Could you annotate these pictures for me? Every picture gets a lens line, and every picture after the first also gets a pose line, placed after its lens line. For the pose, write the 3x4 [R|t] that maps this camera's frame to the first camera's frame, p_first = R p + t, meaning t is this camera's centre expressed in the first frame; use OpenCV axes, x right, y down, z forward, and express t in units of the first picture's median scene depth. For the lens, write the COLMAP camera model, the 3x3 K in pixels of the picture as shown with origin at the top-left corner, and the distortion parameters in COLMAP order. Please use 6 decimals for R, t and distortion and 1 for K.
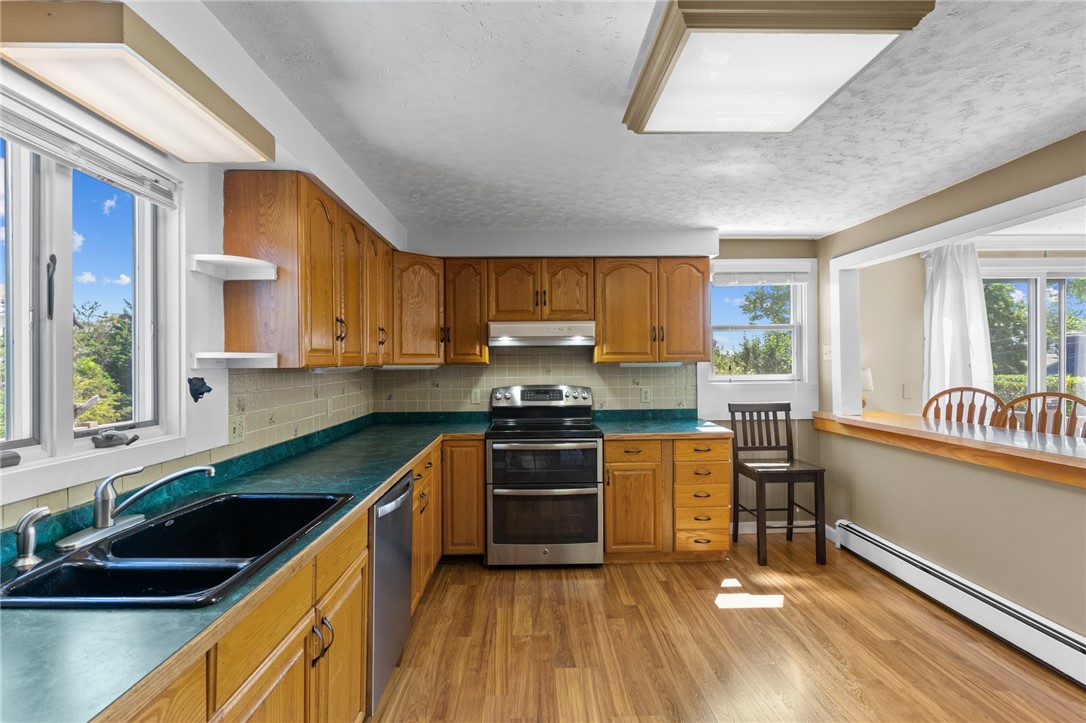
lens RADIAL K [[522.7, 0, 543.0], [0, 522.7, 361.5], [0, 0, 1]] dist [0.004392, 0.000336]
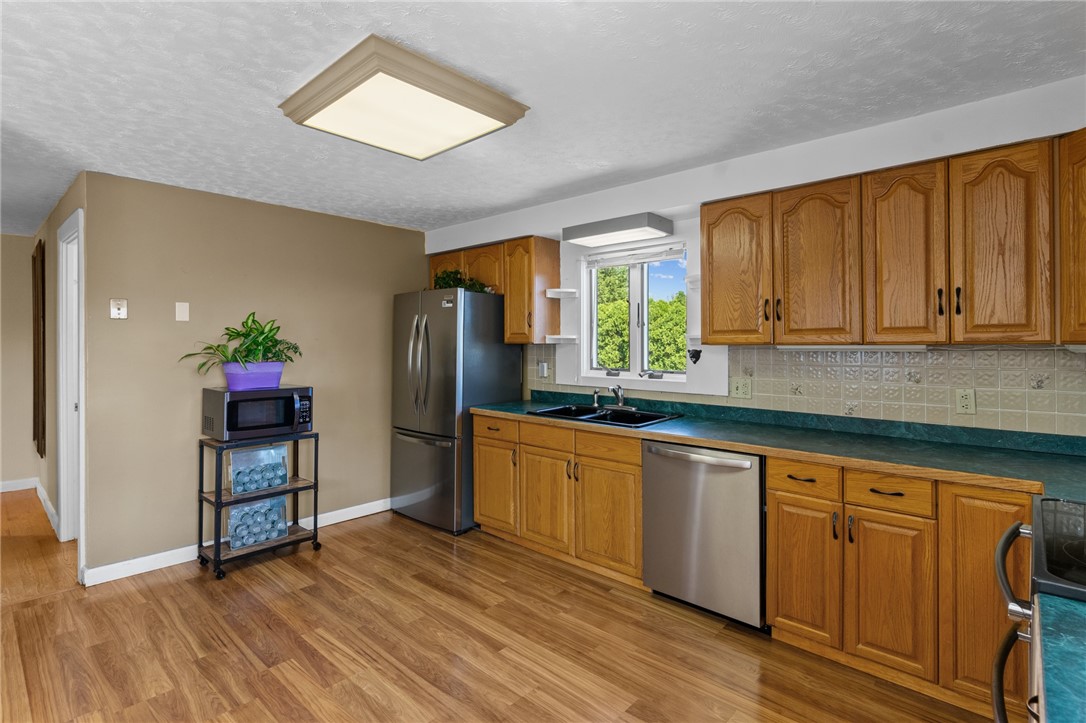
lens RADIAL K [[528.7, 0, 538.8], [0, 528.7, 342.7], [0, 0, 1]] dist [0.001441, 0.001067]
pose [[-0.698711, 0.007159, -0.715368, 0.506691], [0.006340, 0.999973, 0.003814, -0.001094], [0.715376, -0.001871, -0.698737, 1.001886]]
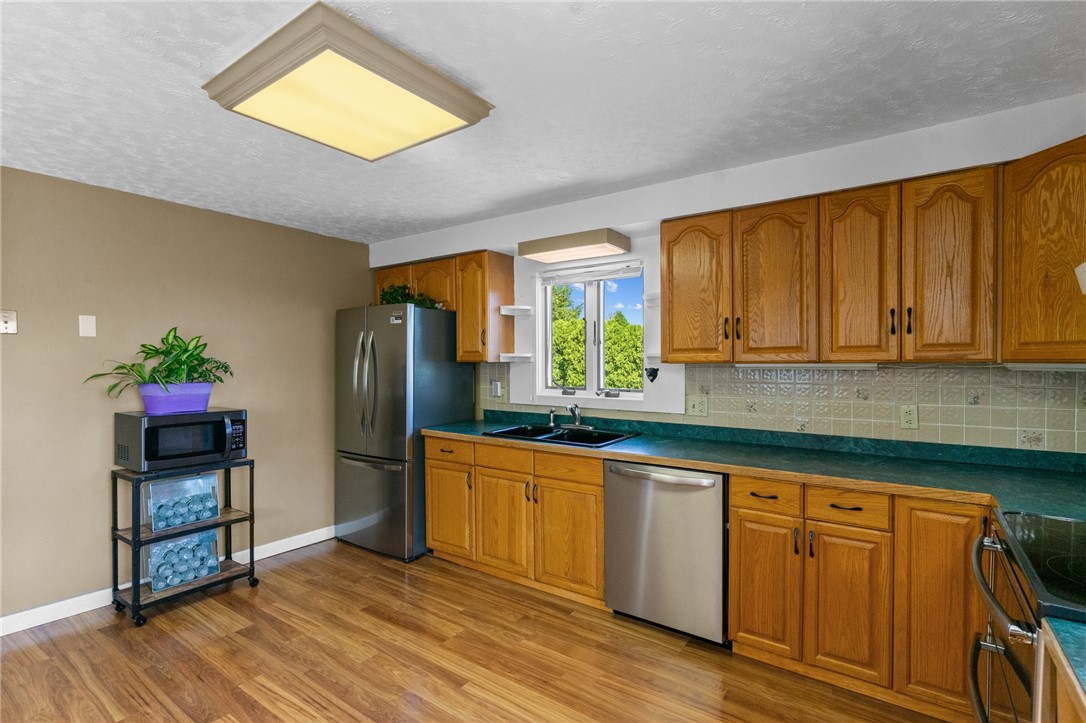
lens RADIAL K [[518.8, 0, 543.9], [0, 518.8, 372.8], [0, 0, 1]] dist [0.001311, -0.000344]
pose [[-0.605708, 0.026058, -0.795261, 0.490985], [0.006610, 0.999594, 0.027719, -0.001716], [0.795660, 0.011533, -0.605634, 0.949363]]
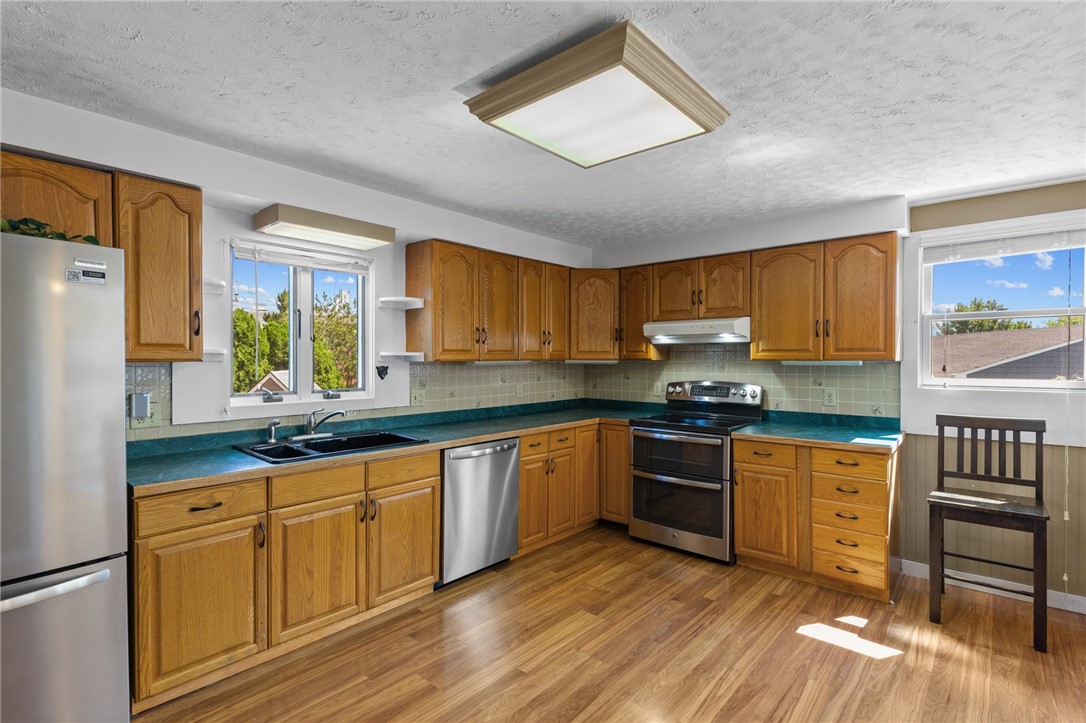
lens RADIAL K [[518.2, 0, 540.9], [0, 518.2, 364.6], [0, 0, 1]] dist [0.001482, 0.000607]
pose [[0.731023, 0.017259, -0.682135, 0.516580], [-0.005440, 0.999796, 0.019466, -0.006470], [0.682331, -0.010519, 0.730967, 0.037904]]
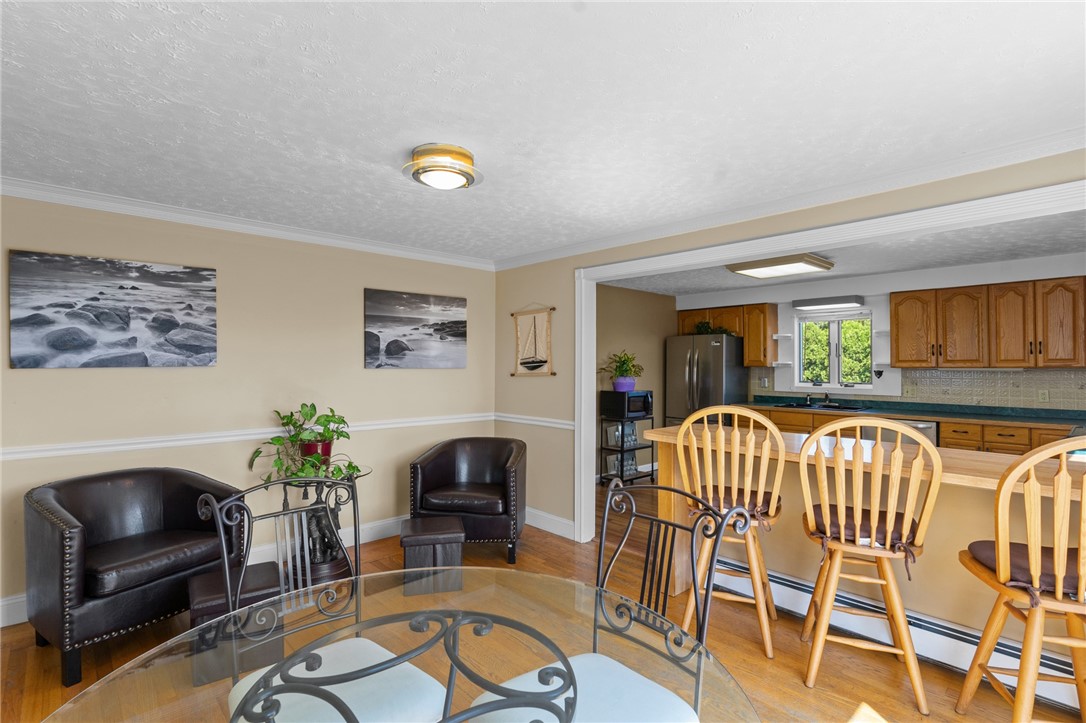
lens RADIAL K [[522.7, 0, 543.0], [0, 522.7, 361.5], [0, 0, 1]] dist [0.004392, 0.000336]
pose [[-0.749271, 0.003204, -0.662256, 1.531564], [0.005478, 0.999984, -0.001360, -0.015185], [0.662241, -0.004647, -0.749277, 1.080864]]
